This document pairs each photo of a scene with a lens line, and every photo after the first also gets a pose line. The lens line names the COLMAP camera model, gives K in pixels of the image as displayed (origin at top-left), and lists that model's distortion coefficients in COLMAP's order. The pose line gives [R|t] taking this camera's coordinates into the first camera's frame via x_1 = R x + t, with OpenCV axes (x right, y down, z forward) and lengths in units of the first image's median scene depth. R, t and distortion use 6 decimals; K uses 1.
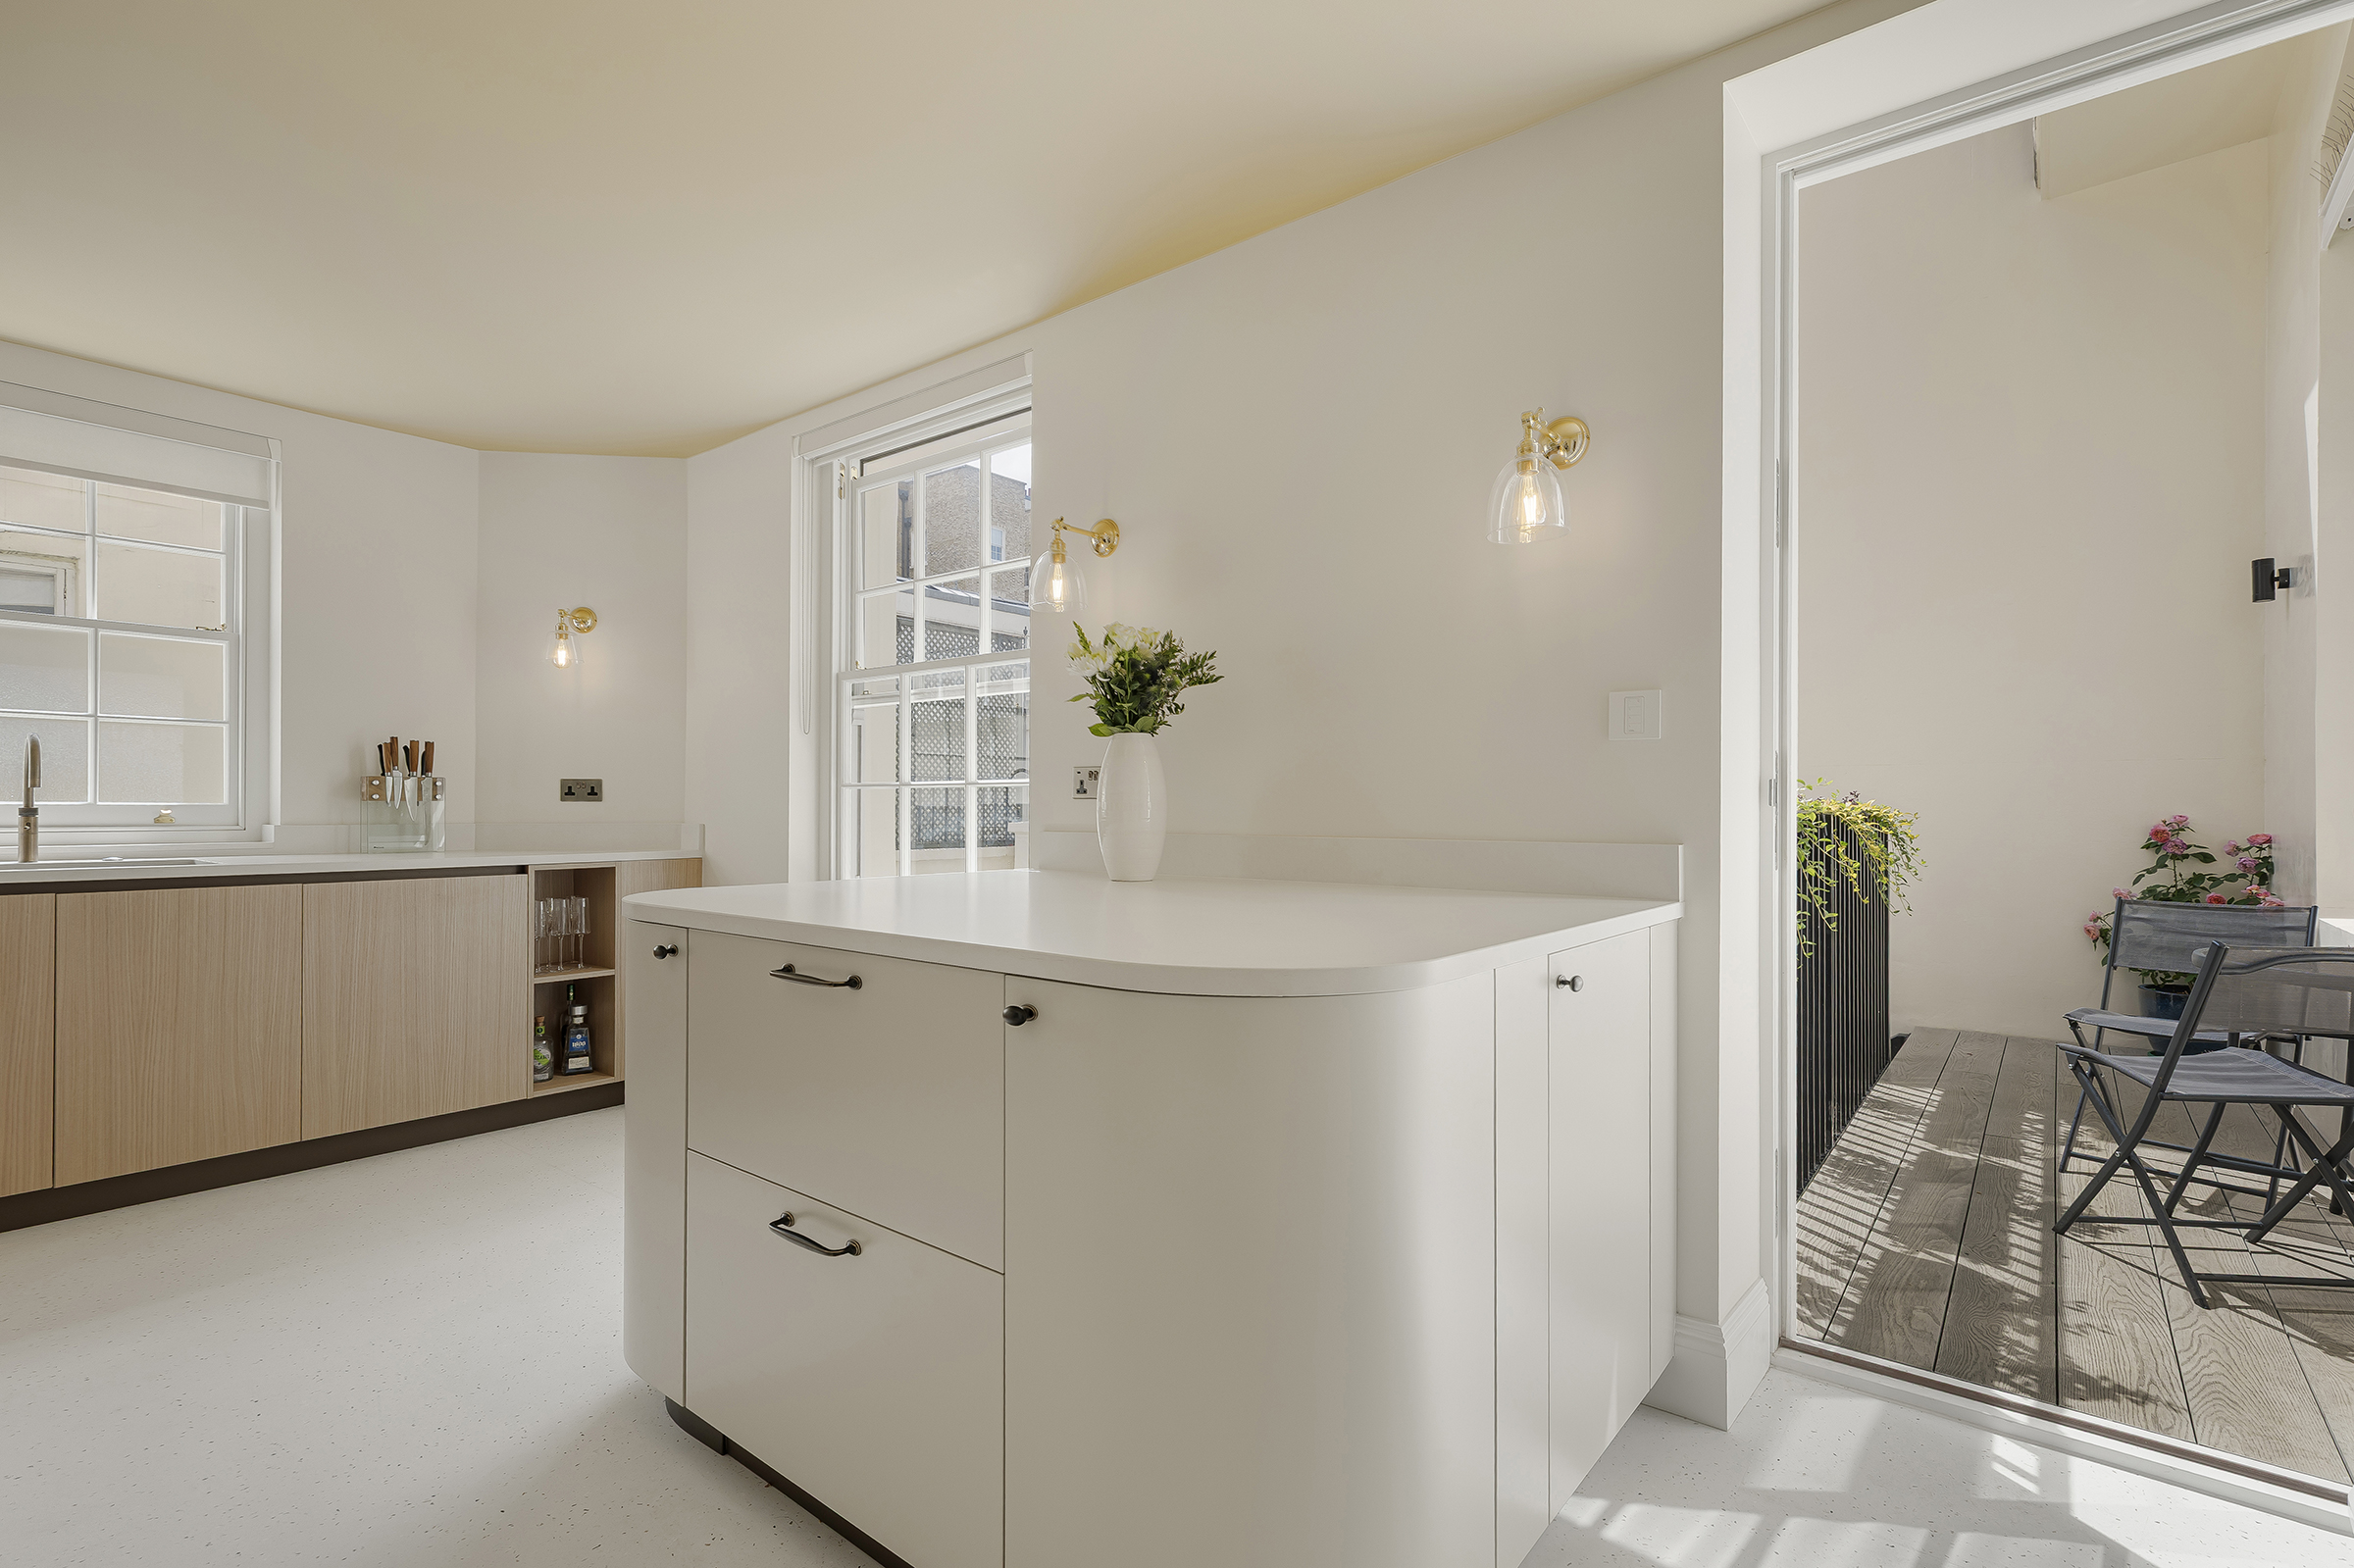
lens RADIAL K [[1092.3, 0, 1148.9], [0, 1092.3, 812.5], [0, 0, 1]] dist [0.003731, 0.000322]
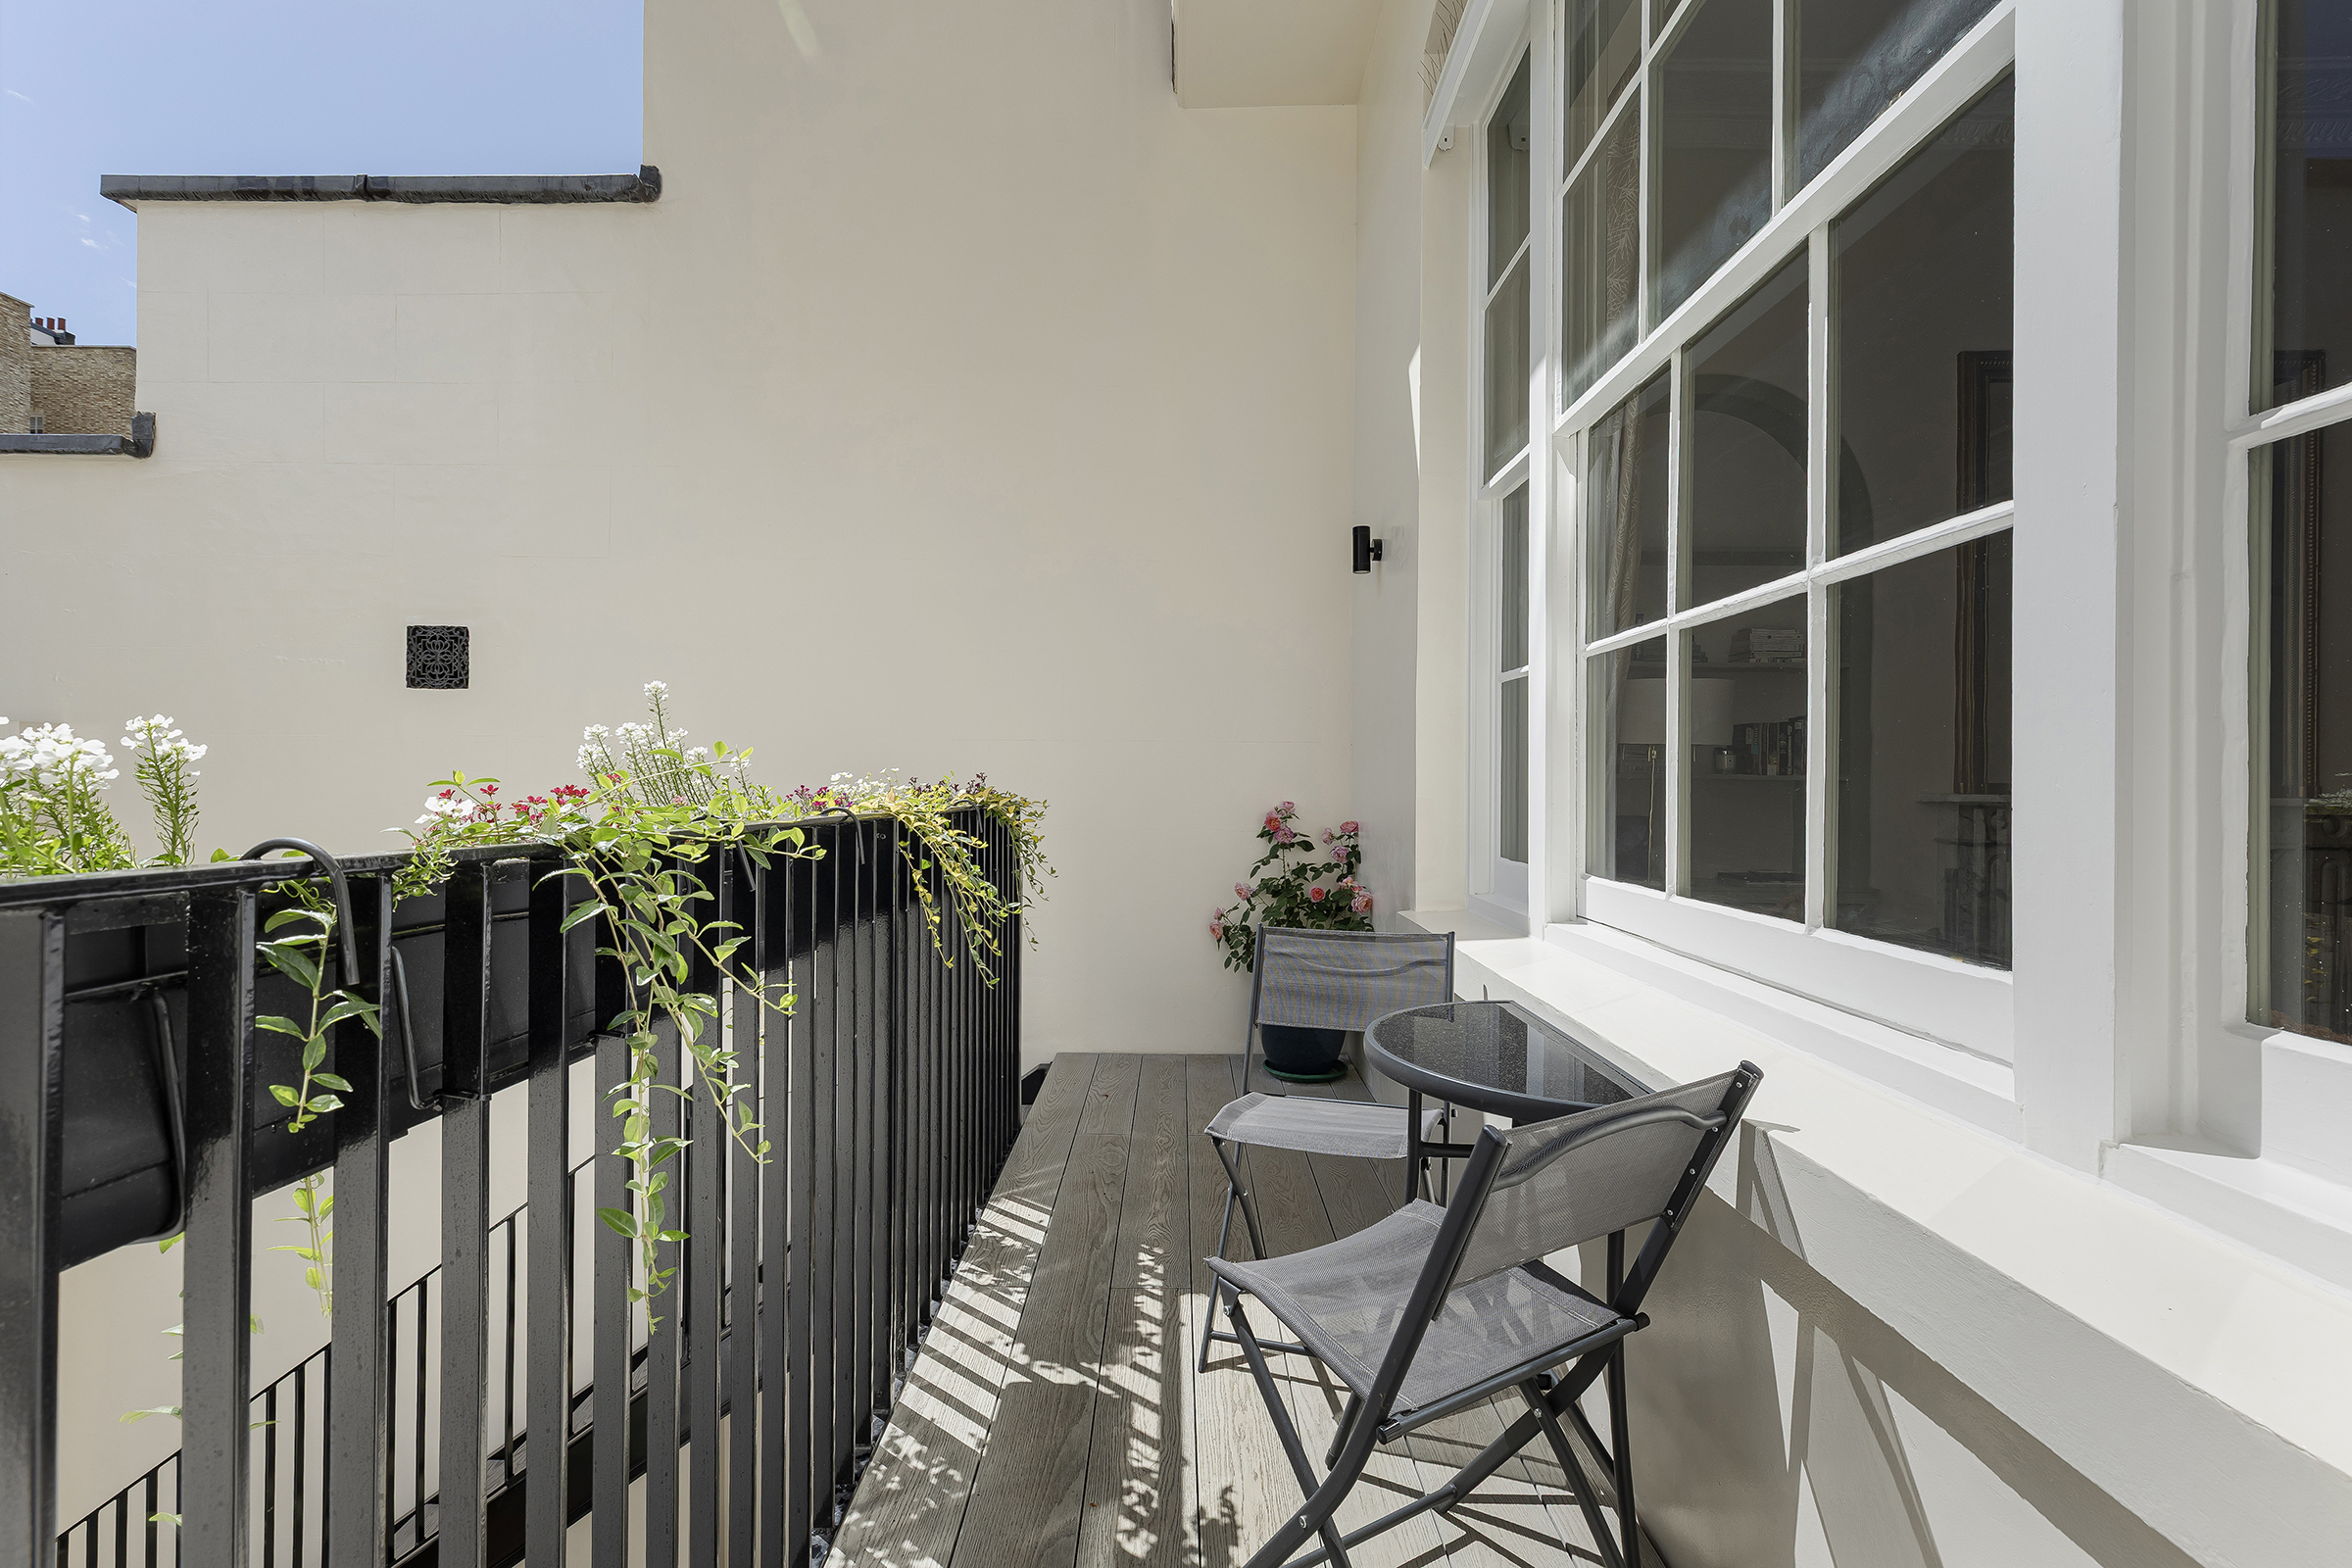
lens RADIAL K [[1072.5, 0, 1155.3], [0, 1072.5, 796.9], [0, 0, 1]] dist [0.005225, 0.000186]
pose [[0.781314, -0.000475, 0.624138, 0.190362], [-0.008469, 0.999900, 0.011363, -0.007109], [-0.624081, -0.014164, 0.781232, 0.241340]]
